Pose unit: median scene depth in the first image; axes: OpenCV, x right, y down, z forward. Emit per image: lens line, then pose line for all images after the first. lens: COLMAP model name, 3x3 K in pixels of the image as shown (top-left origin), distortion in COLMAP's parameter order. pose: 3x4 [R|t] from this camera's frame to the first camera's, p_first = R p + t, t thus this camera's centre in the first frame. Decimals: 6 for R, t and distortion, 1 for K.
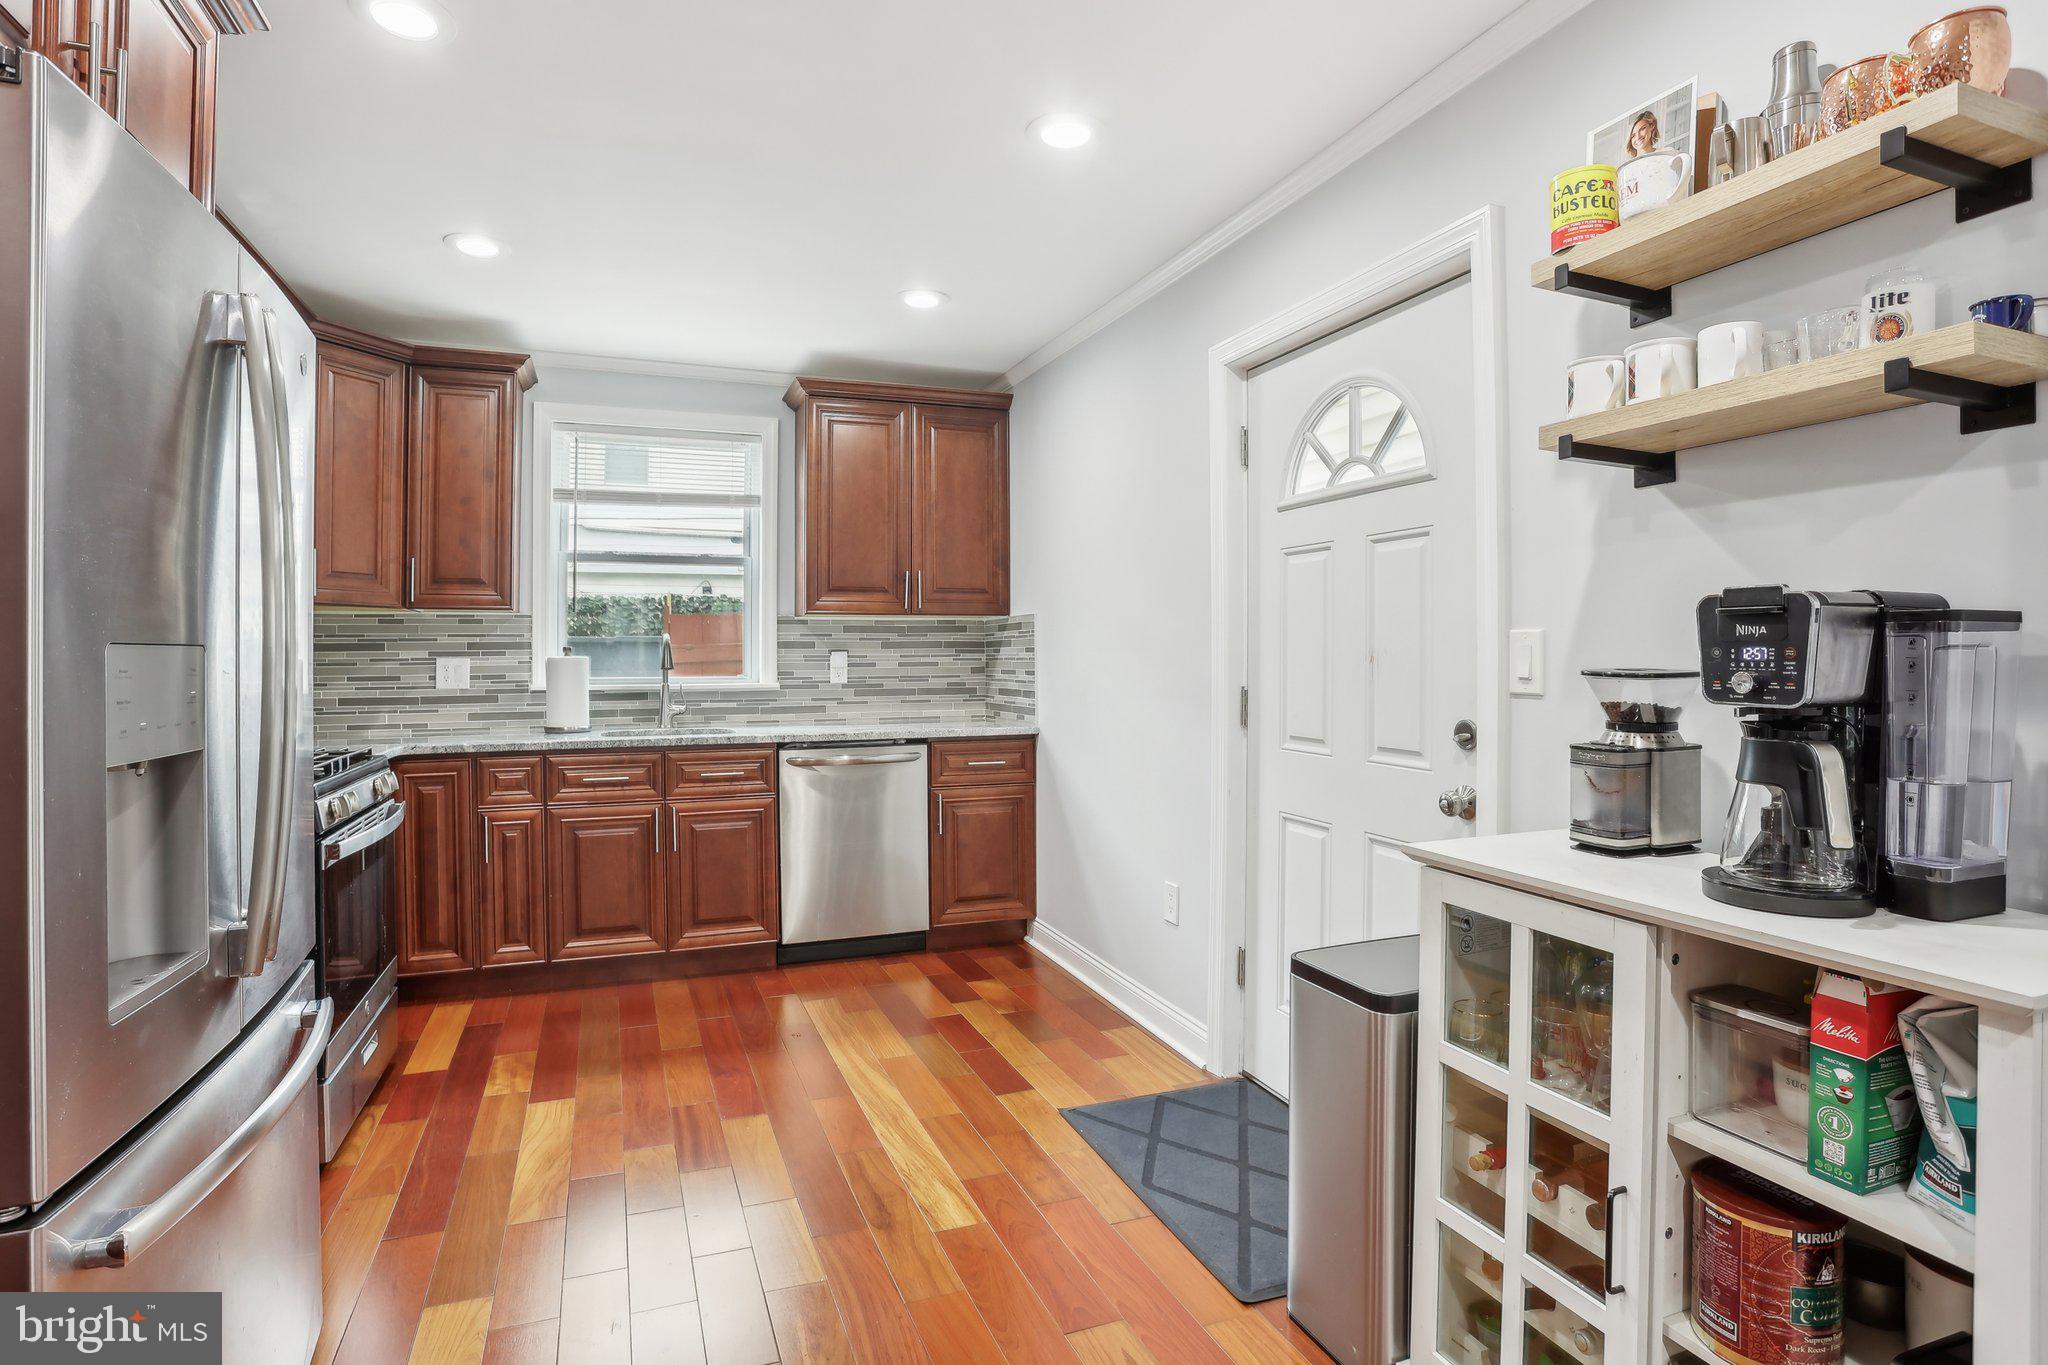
lens RADIAL K [[1066.5, 0, 985.5], [0, 1066.5, 647.4], [0, 0, 1]] dist [-0.054688, 0.021050]
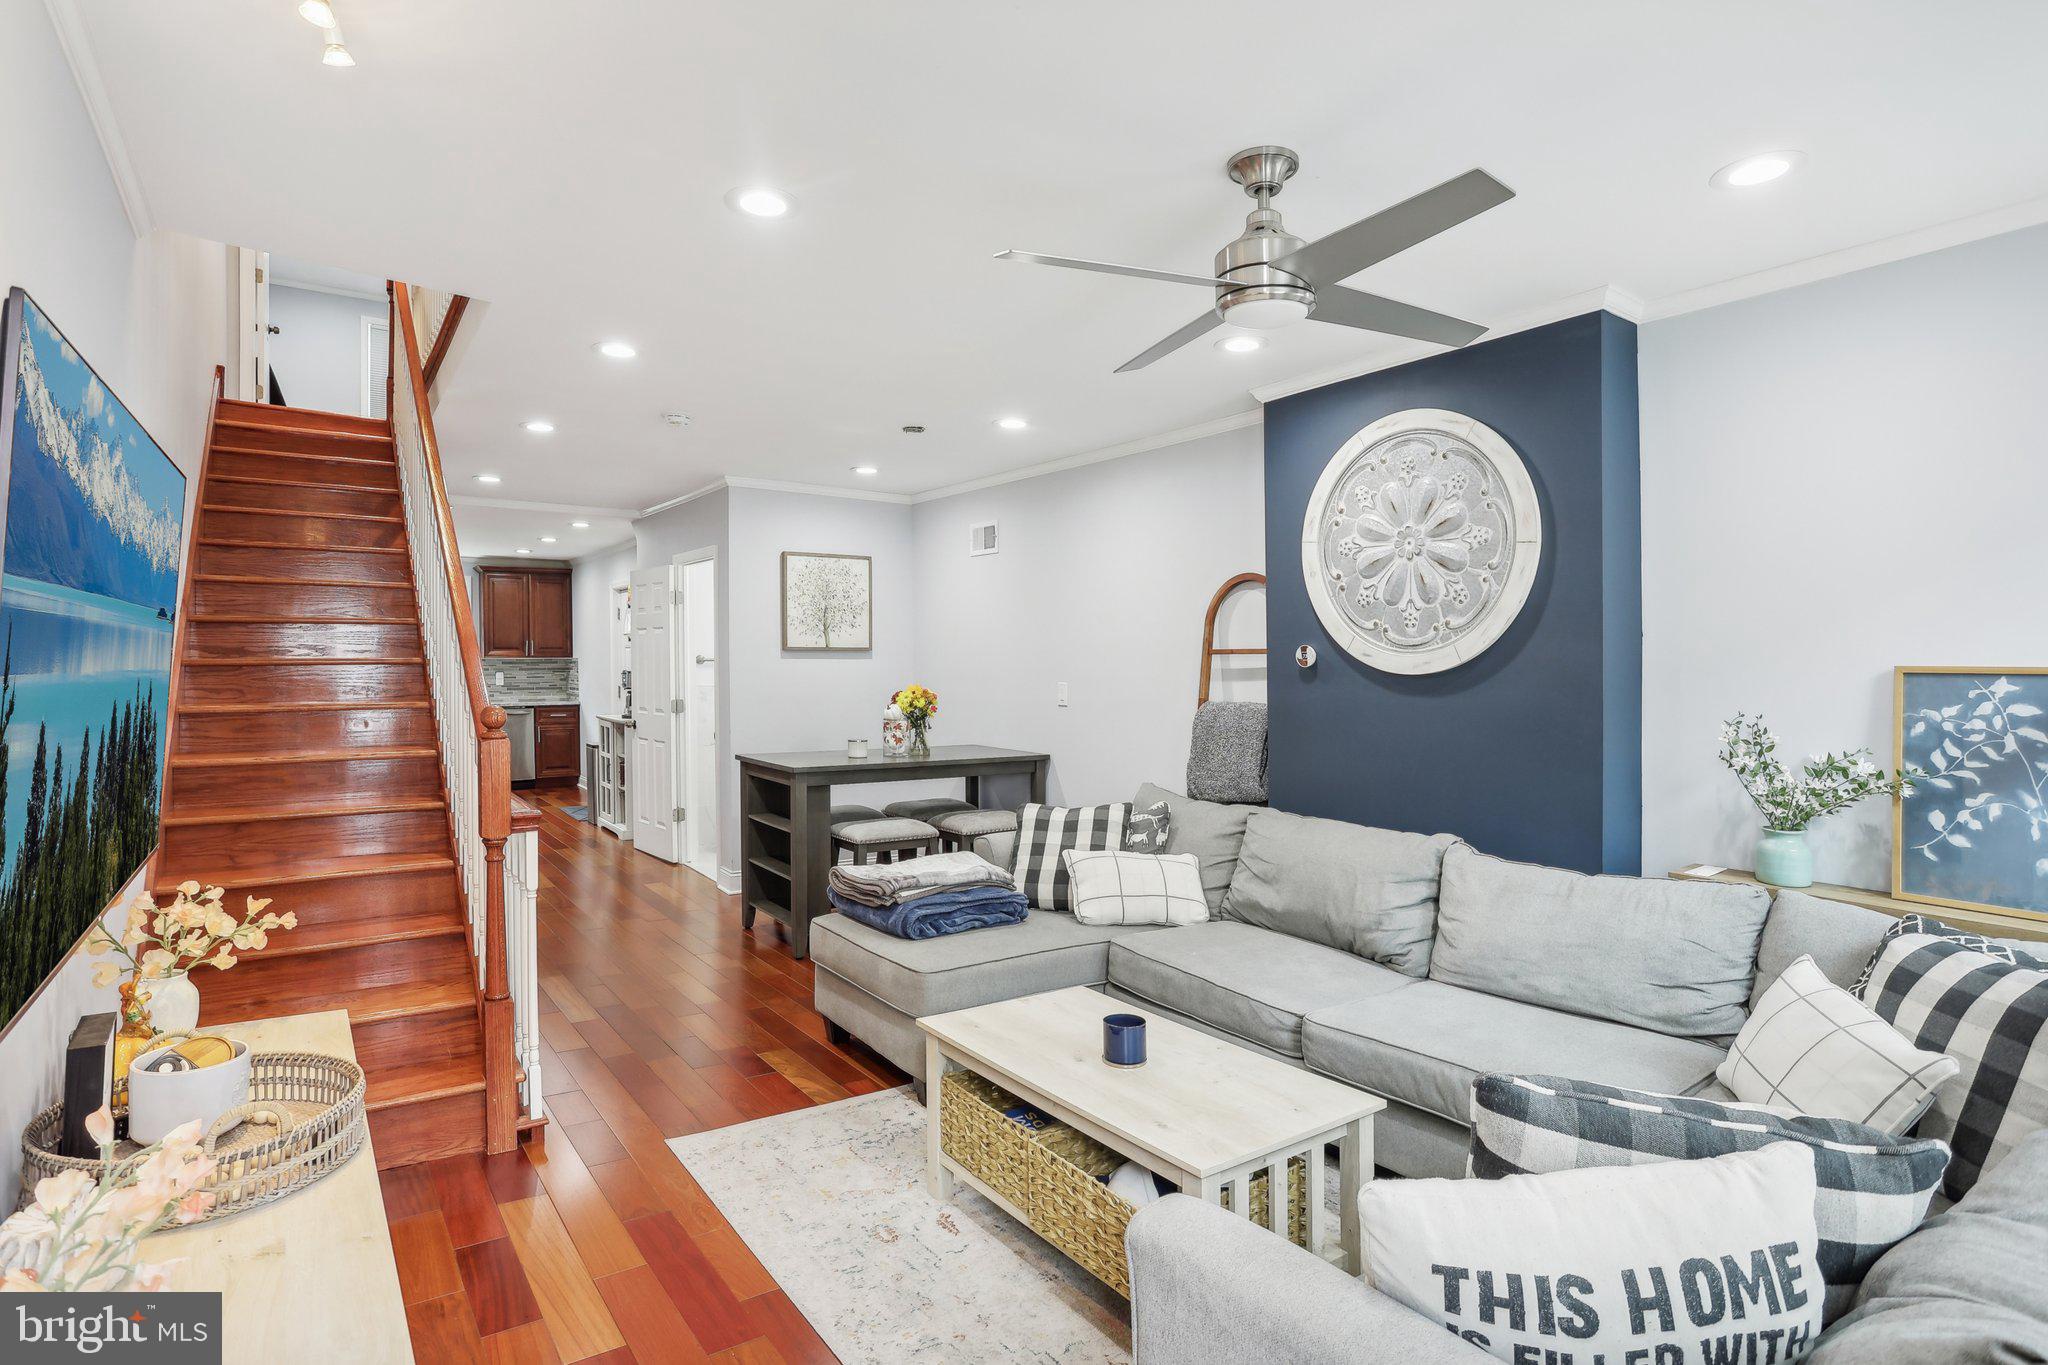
lens RADIAL K [[1066.5, 0, 995.9], [0, 1066.5, 712.4], [0, 0, 1]] dist [-0.054688, 0.021050]
pose [[0.968875, -0.004653, 0.247508, 0.408286], [-0.009676, 0.998347, 0.056647, -0.057473], [-0.247363, -0.057279, 0.967228, -1.813382]]
